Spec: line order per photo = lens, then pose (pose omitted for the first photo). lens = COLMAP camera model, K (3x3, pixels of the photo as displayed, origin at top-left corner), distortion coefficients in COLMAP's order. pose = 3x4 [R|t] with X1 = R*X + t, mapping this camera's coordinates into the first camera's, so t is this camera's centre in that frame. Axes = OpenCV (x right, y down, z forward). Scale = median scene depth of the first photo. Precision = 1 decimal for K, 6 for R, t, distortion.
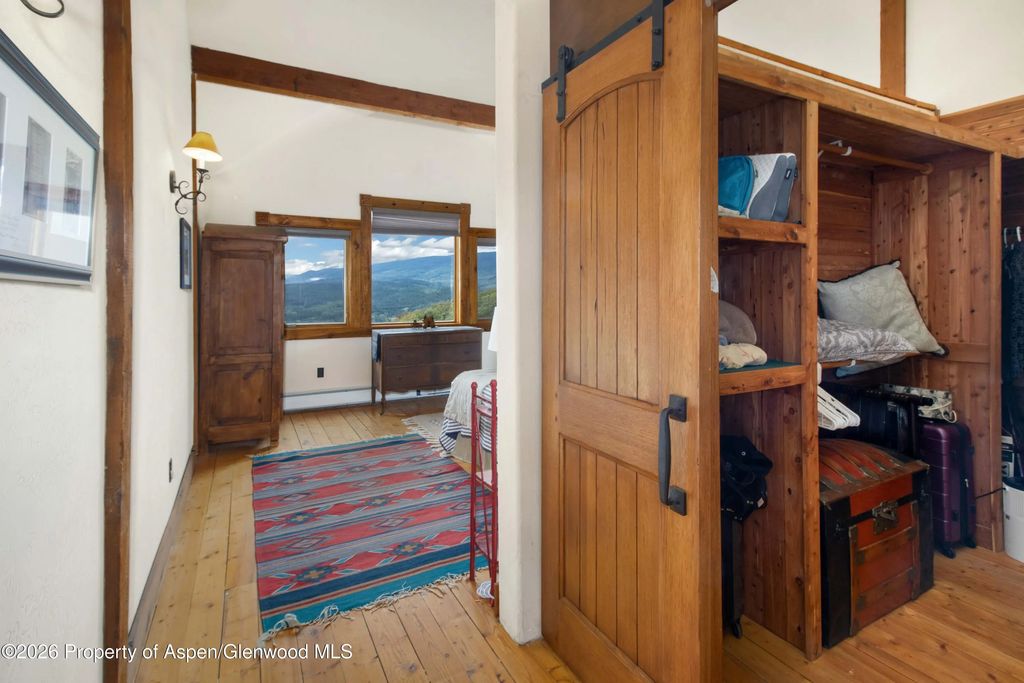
lens RADIAL K [[491.6, 0, 504.8], [0, 491.6, 290.7], [0, 0, 1]] dist [0.002130, 0.002151]
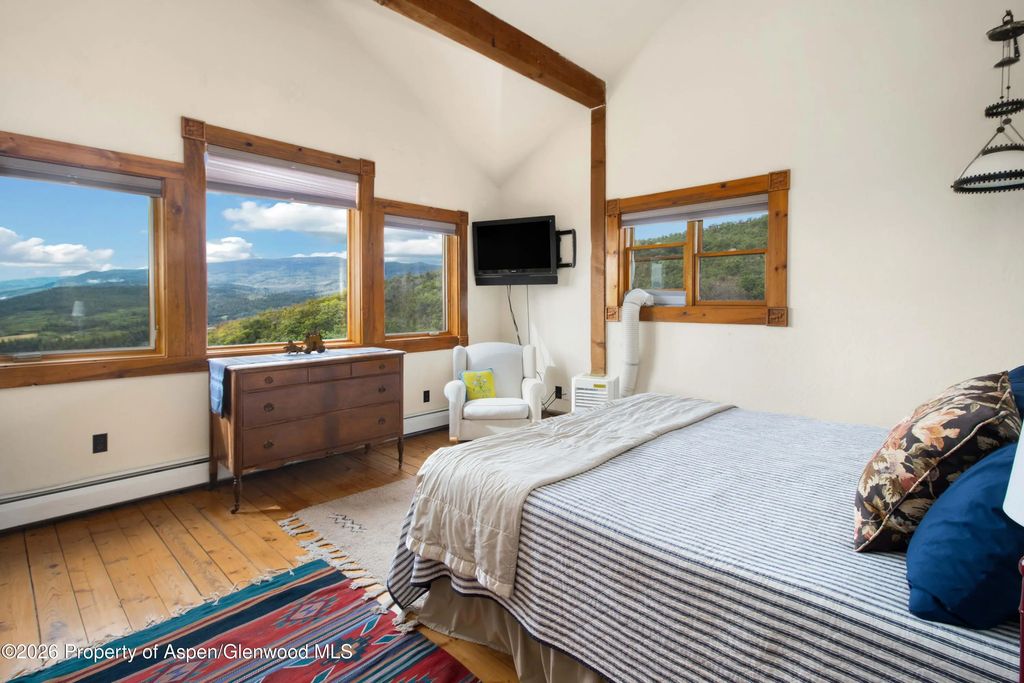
lens RADIAL K [[491.6, 0, 511.1], [0, 491.6, 313.2], [0, 0, 1]] dist [0.002130, 0.002151]
pose [[0.946946, -0.002527, 0.321382, -0.120074], [-0.007331, 0.999539, 0.029460, 0.006527], [-0.321308, -0.030253, 0.946491, 0.343311]]
